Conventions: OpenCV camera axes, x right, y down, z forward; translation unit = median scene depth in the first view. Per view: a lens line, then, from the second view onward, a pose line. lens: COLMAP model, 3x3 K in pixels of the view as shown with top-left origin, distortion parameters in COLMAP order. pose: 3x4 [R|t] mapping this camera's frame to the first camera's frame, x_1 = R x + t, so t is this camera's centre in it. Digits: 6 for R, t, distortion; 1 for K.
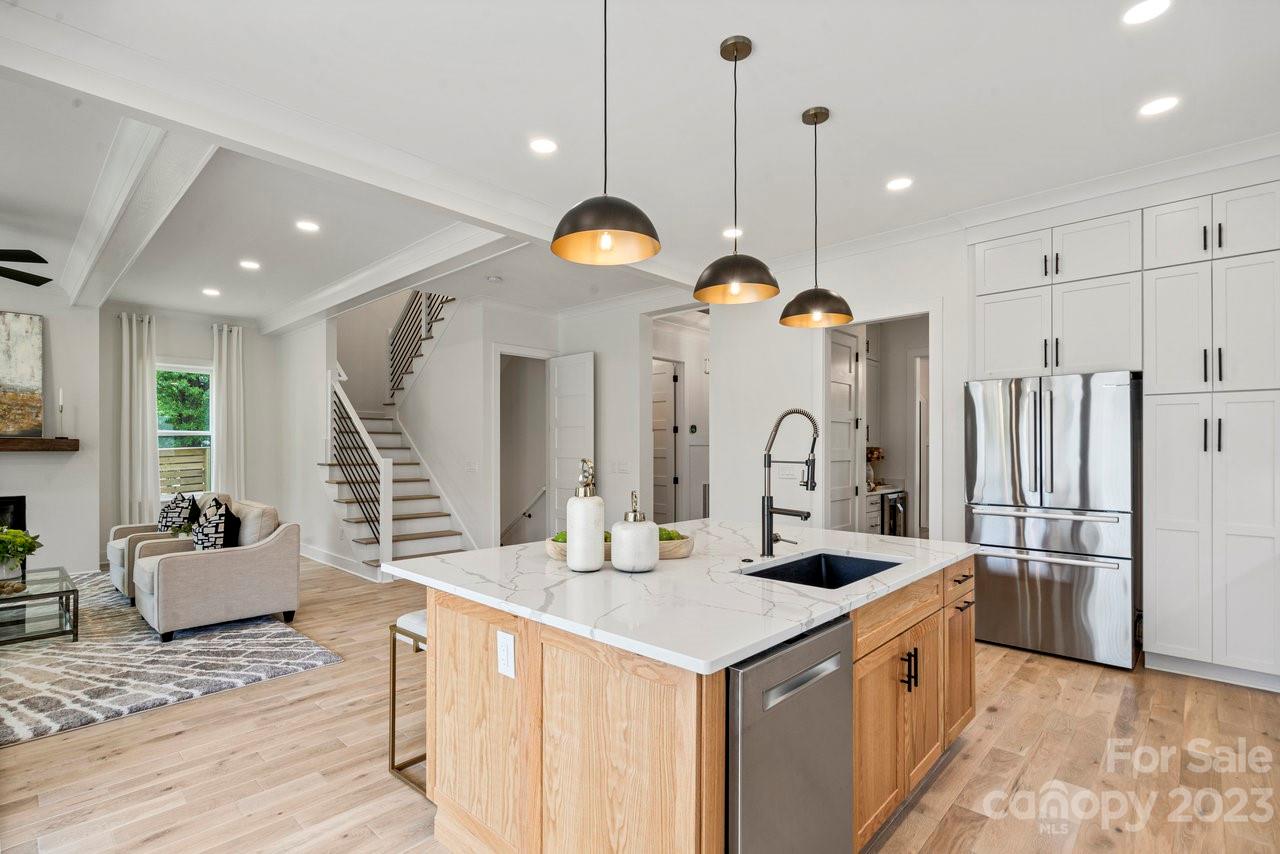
lens RADIAL K [[597.2, 0, 638.1], [0, 597.2, 443.3], [0, 0, 1]] dist [0.001444, 0.000403]
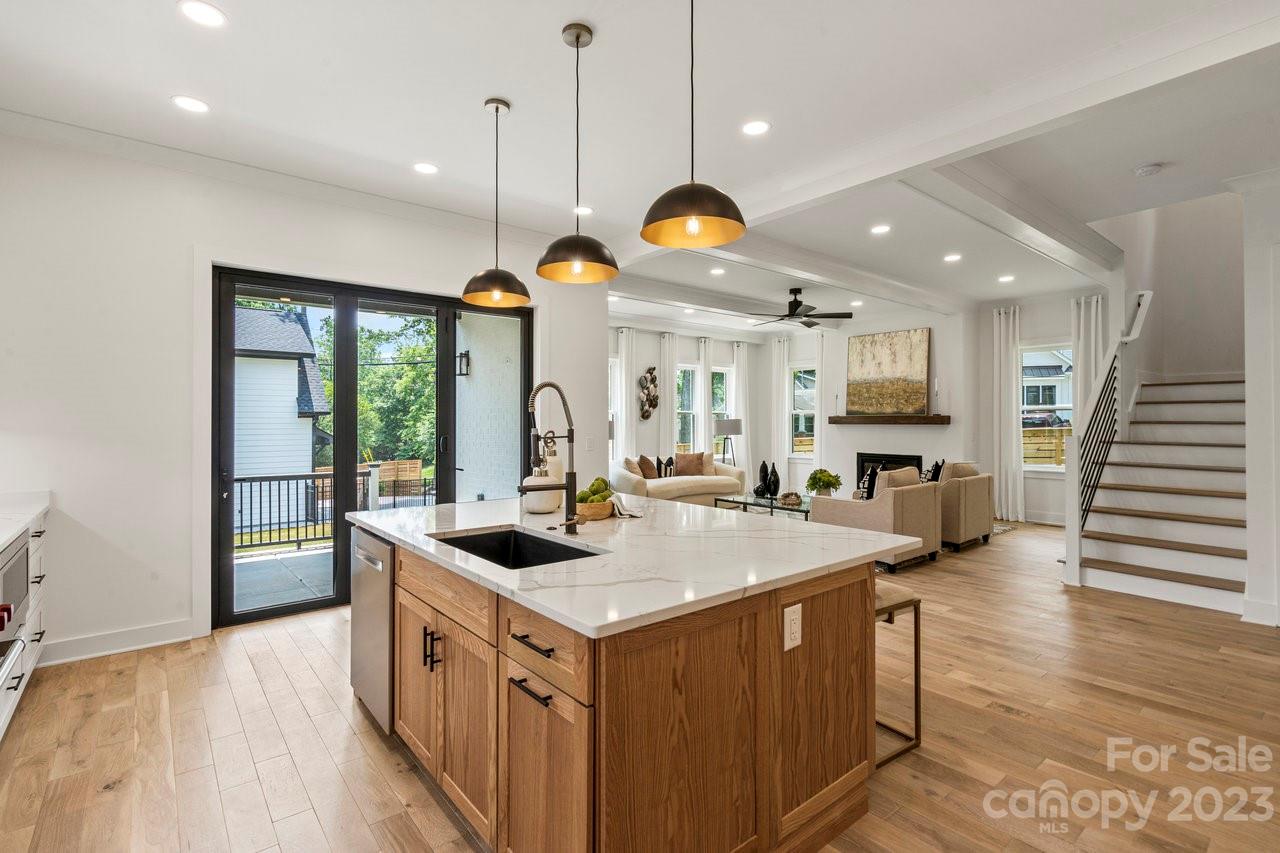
lens RADIAL K [[595.1, 0, 634.4], [0, 595.1, 420.3], [0, 0, 1]] dist [0.000201, 0.000103]
pose [[-0.128494, -0.002778, -0.991706, 0.757511], [0.006554, 0.999972, -0.003651, 0.005960], [0.991689, -0.006969, -0.128472, 0.801832]]
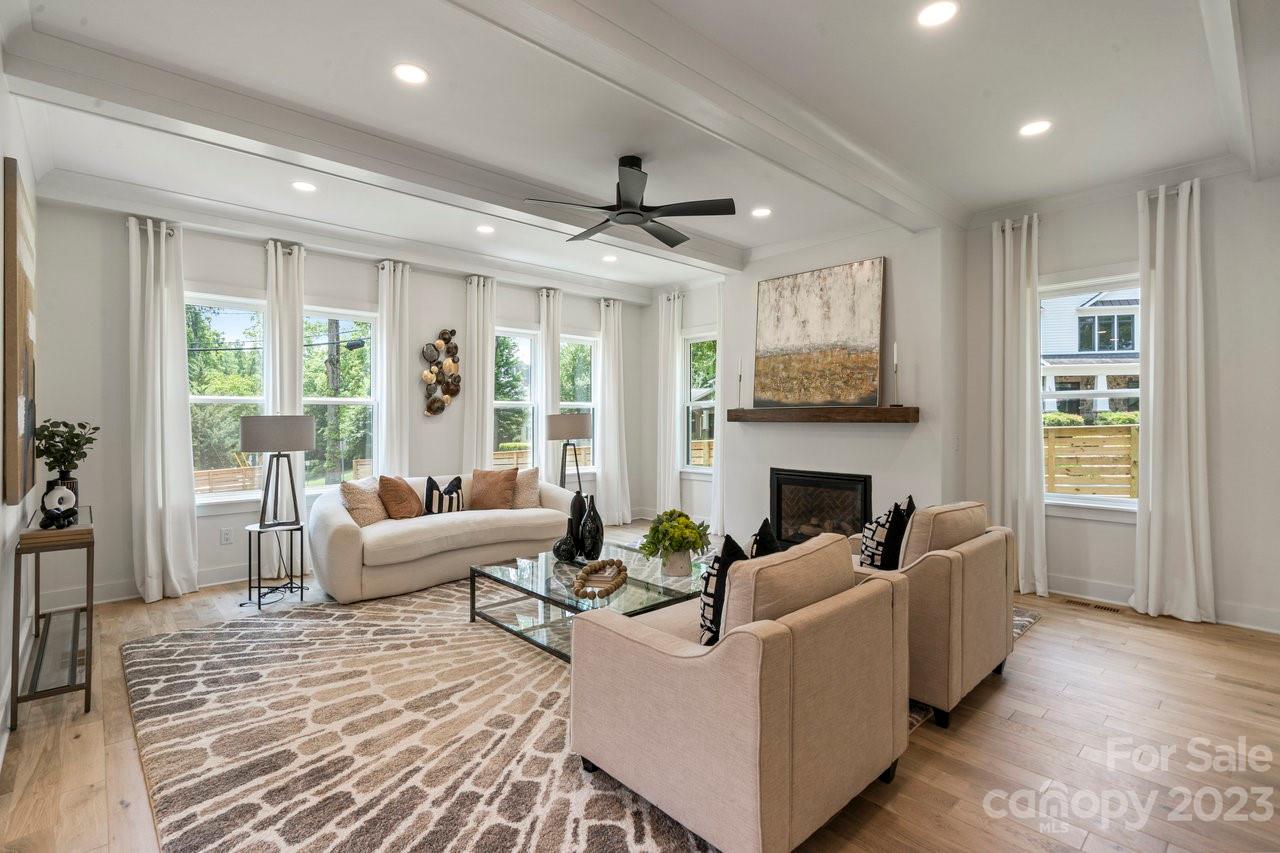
lens RADIAL K [[589.7, 0, 631.3], [0, 589.7, 422.3], [0, 0, 1]] dist [-0.002480, -0.000109]
pose [[-0.079096, 0.005905, -0.996850, -0.269757], [0.006260, 0.999966, 0.005427, 0.009929], [0.996847, -0.005811, -0.079130, 1.163596]]
